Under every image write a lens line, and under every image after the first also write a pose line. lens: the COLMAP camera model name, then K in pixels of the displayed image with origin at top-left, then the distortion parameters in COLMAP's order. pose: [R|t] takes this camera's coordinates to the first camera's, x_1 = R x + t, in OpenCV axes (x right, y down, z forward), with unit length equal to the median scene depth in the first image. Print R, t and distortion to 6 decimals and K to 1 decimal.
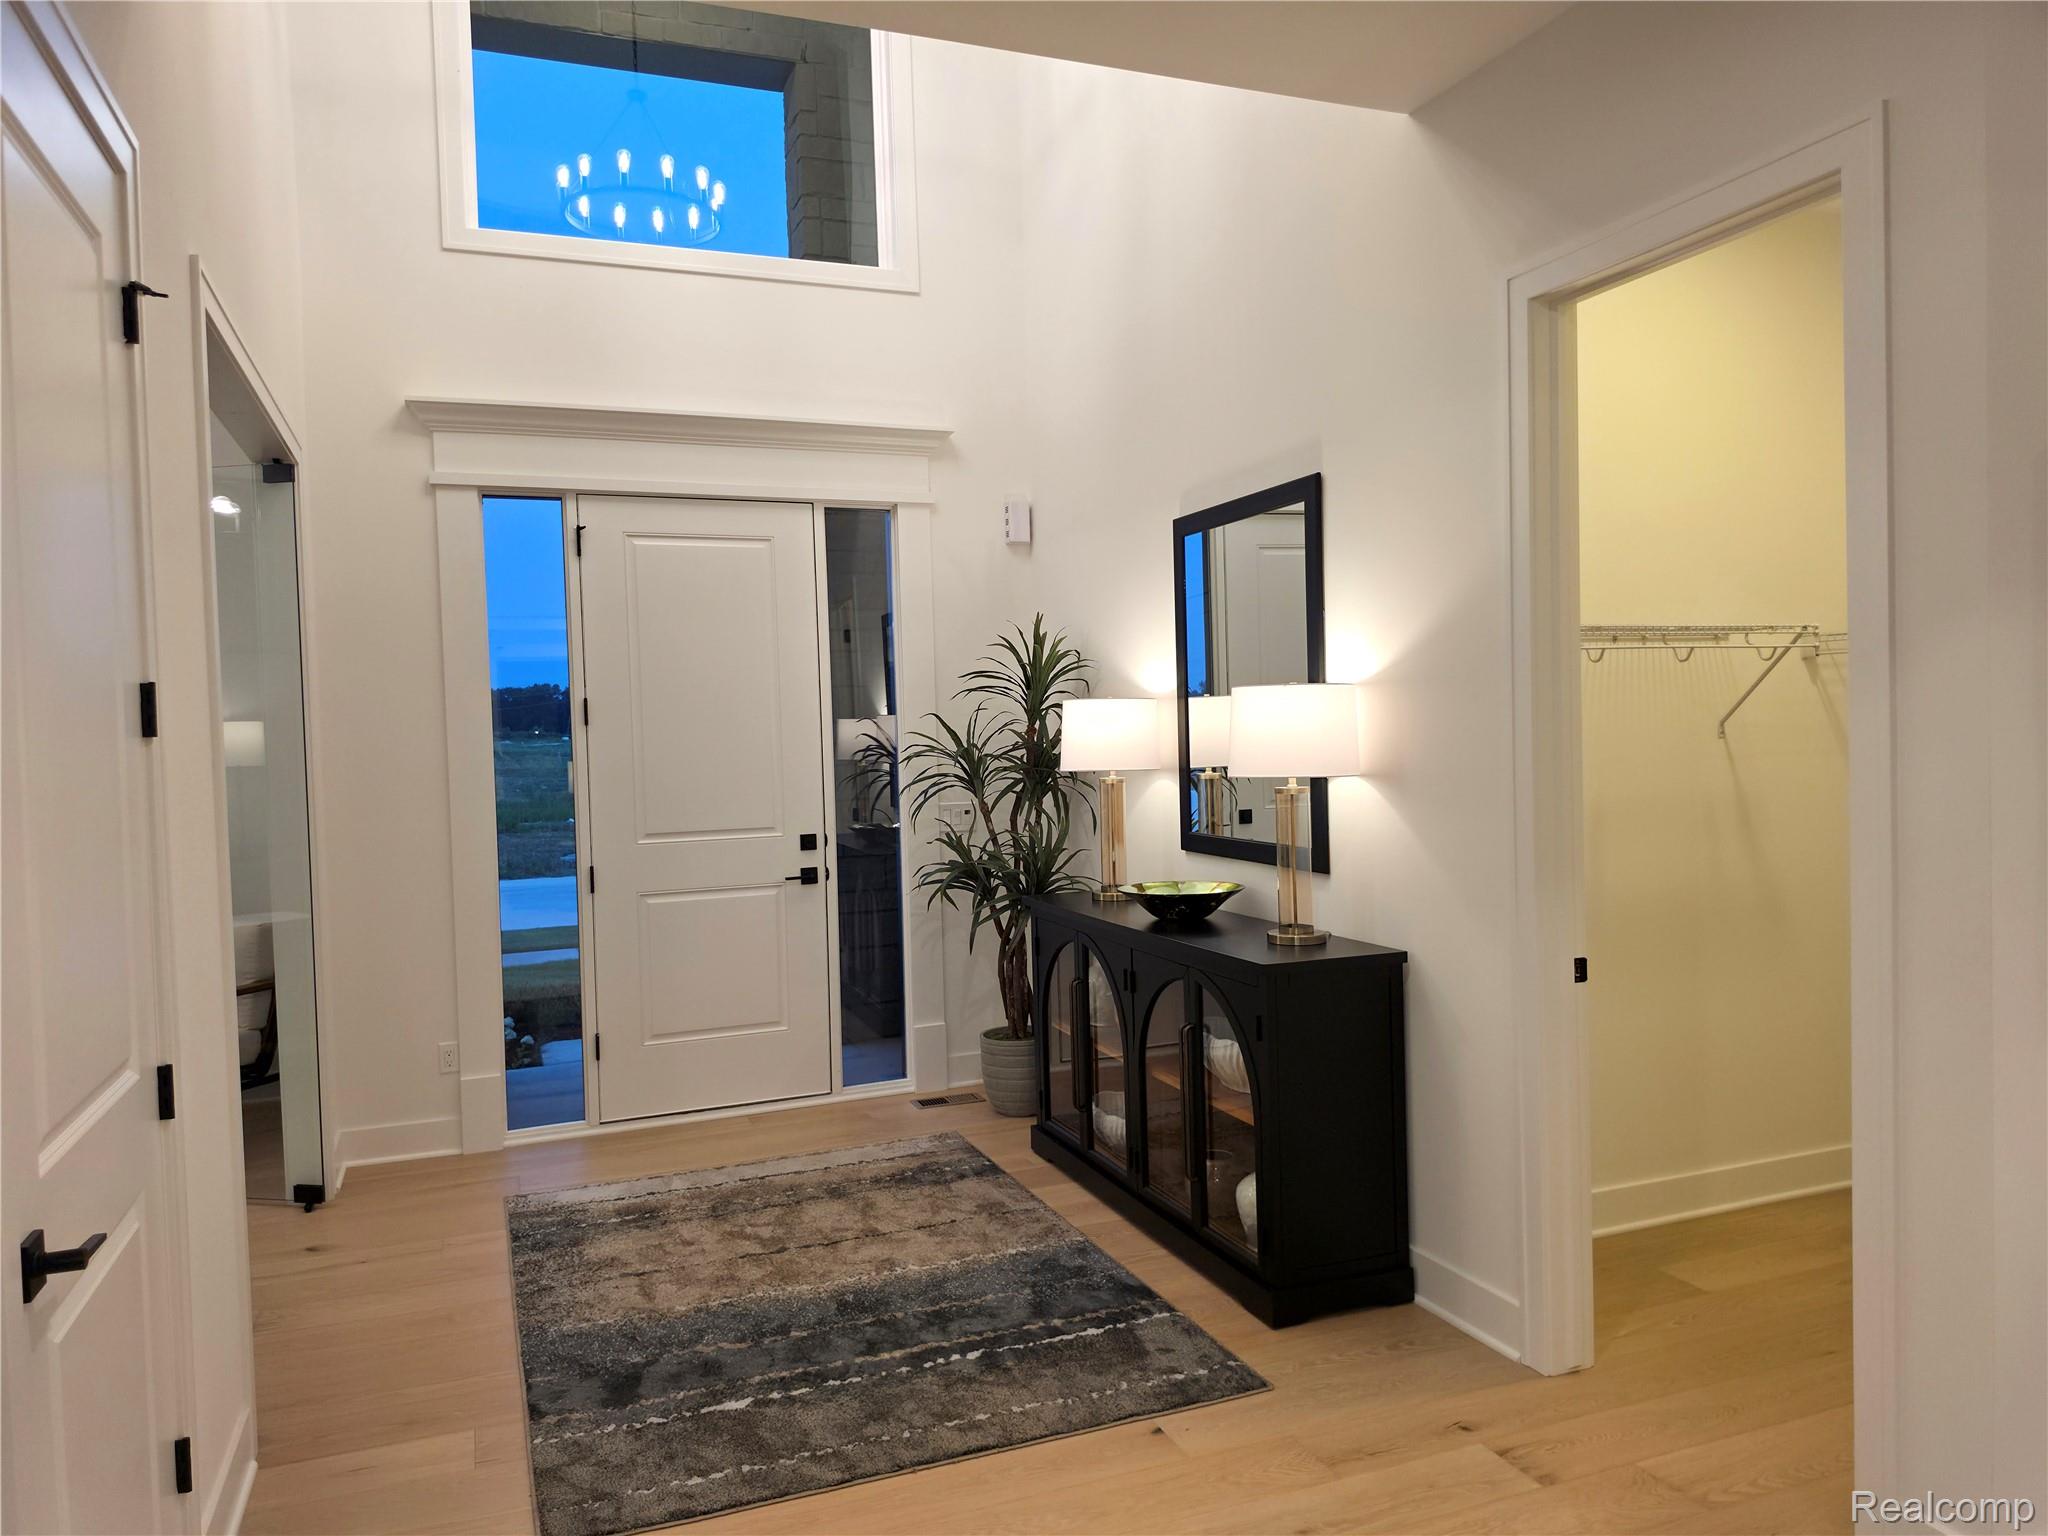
lens RADIAL K [[1399.1, 0, 1030.2], [0, 1399.1, 750.0], [0, 0, 1]] dist [0.077405, -0.115297]
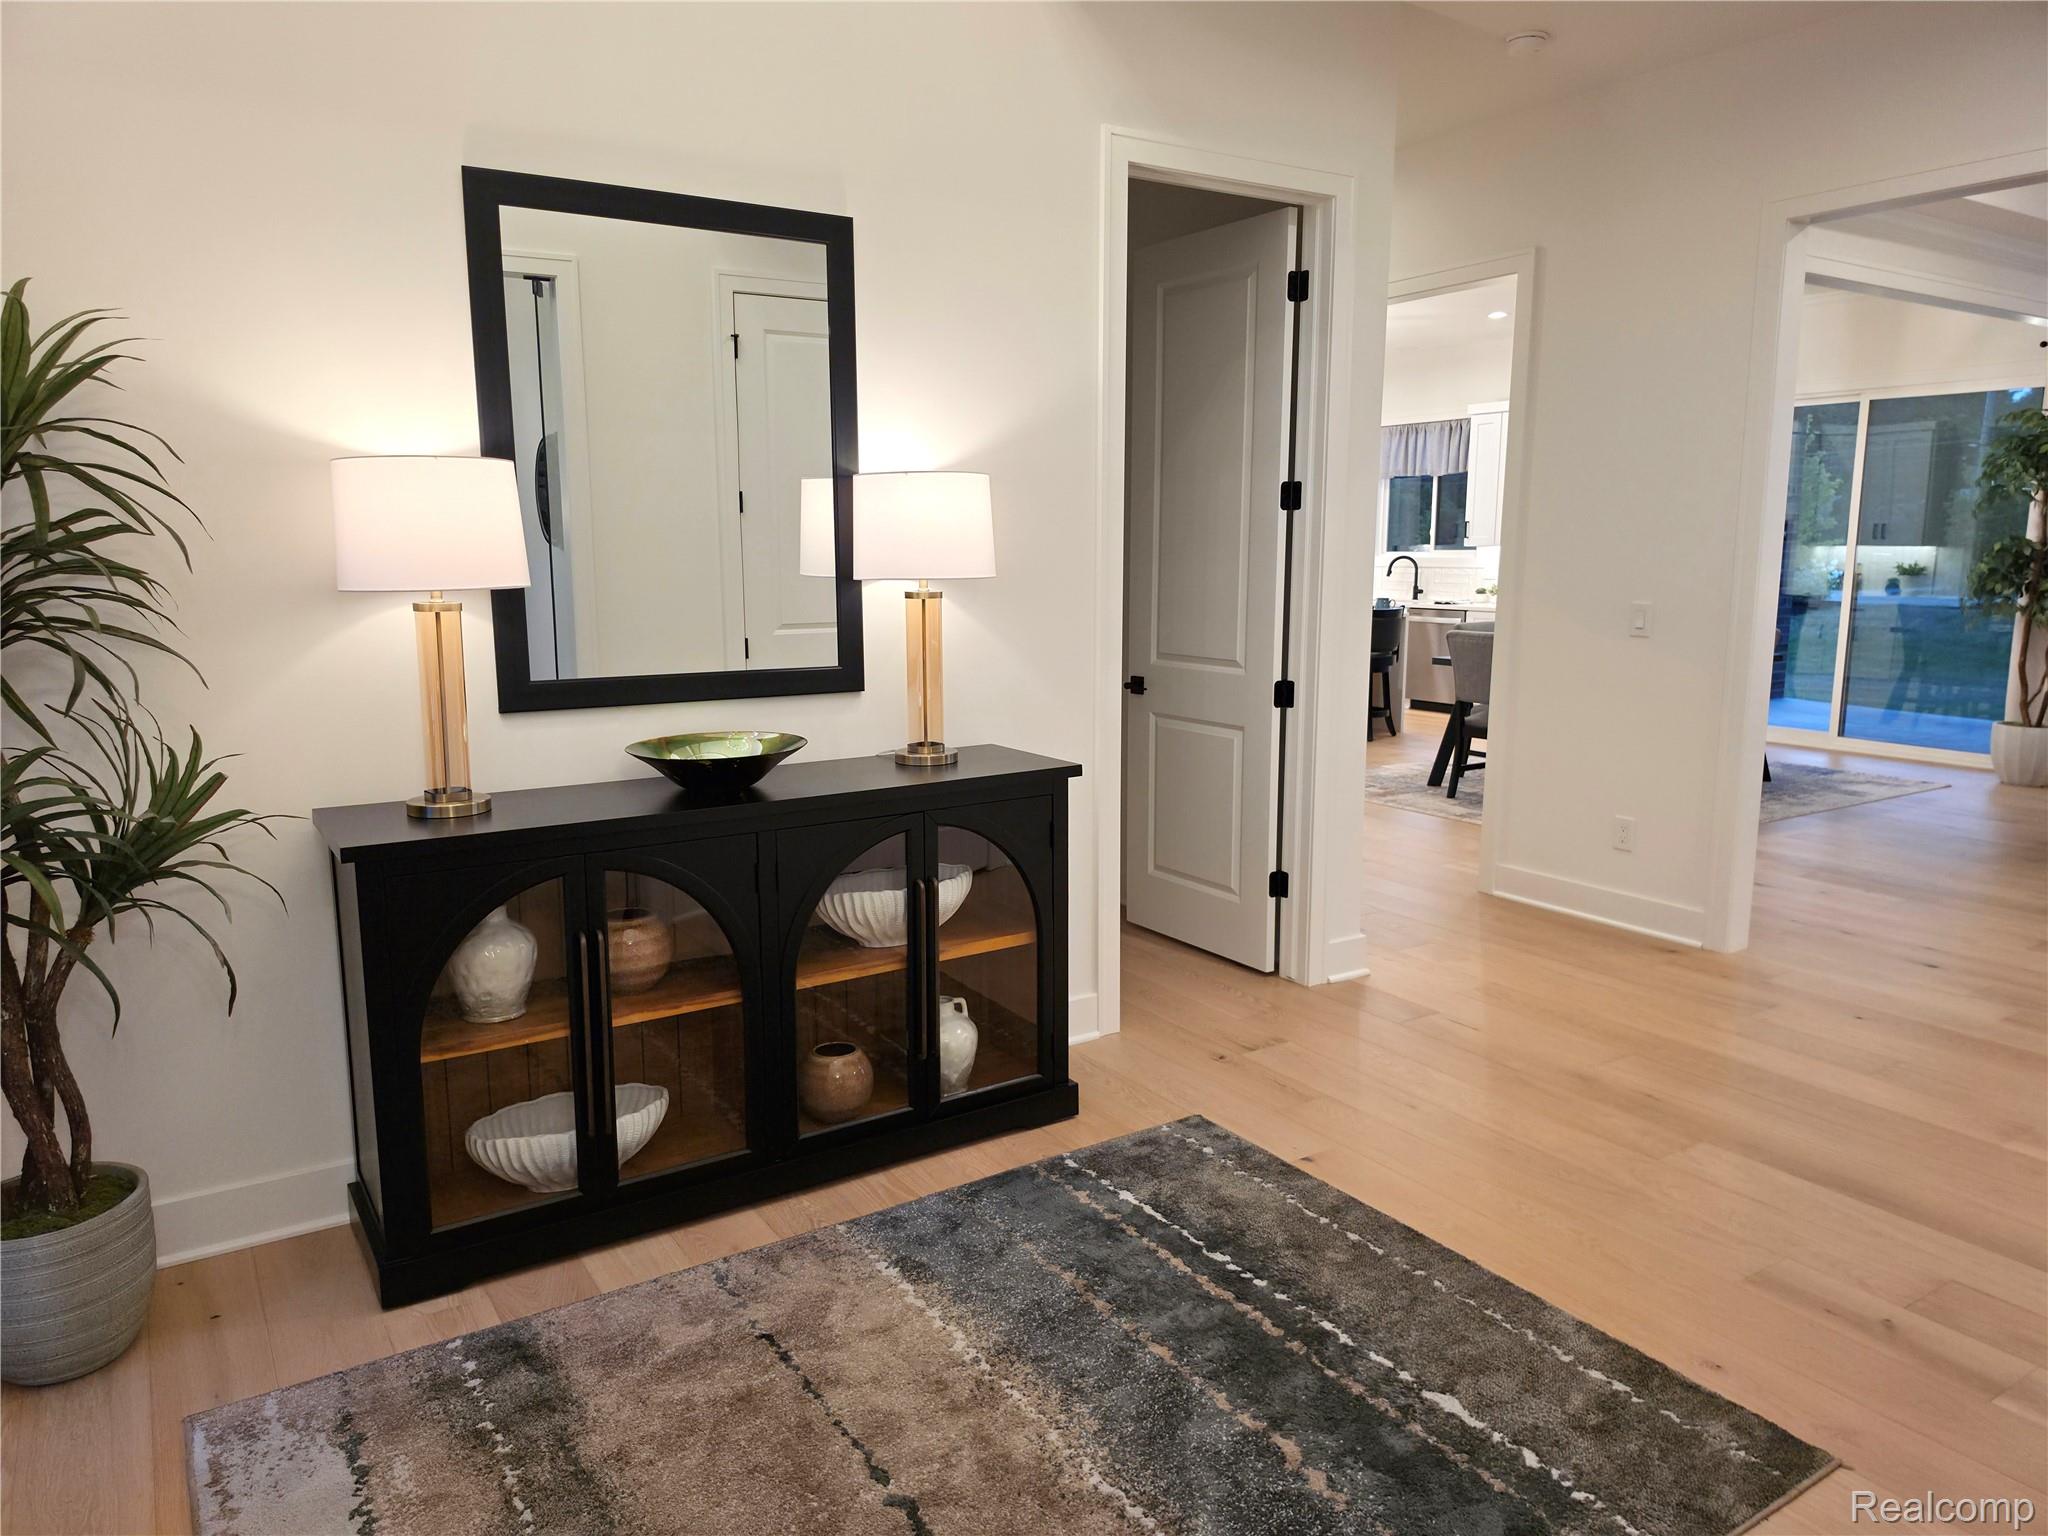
lens RADIAL K [[1399.1, 0, 1030.2], [0, 1399.1, 750.0], [0, 0, 1]] dist [0.077405, -0.115297]
pose [[-0.204868, -0.125737, 0.970680, -0.685035], [0.022841, 0.990830, 0.133167, 0.009752], [-0.978523, 0.049453, -0.200118, 1.083447]]
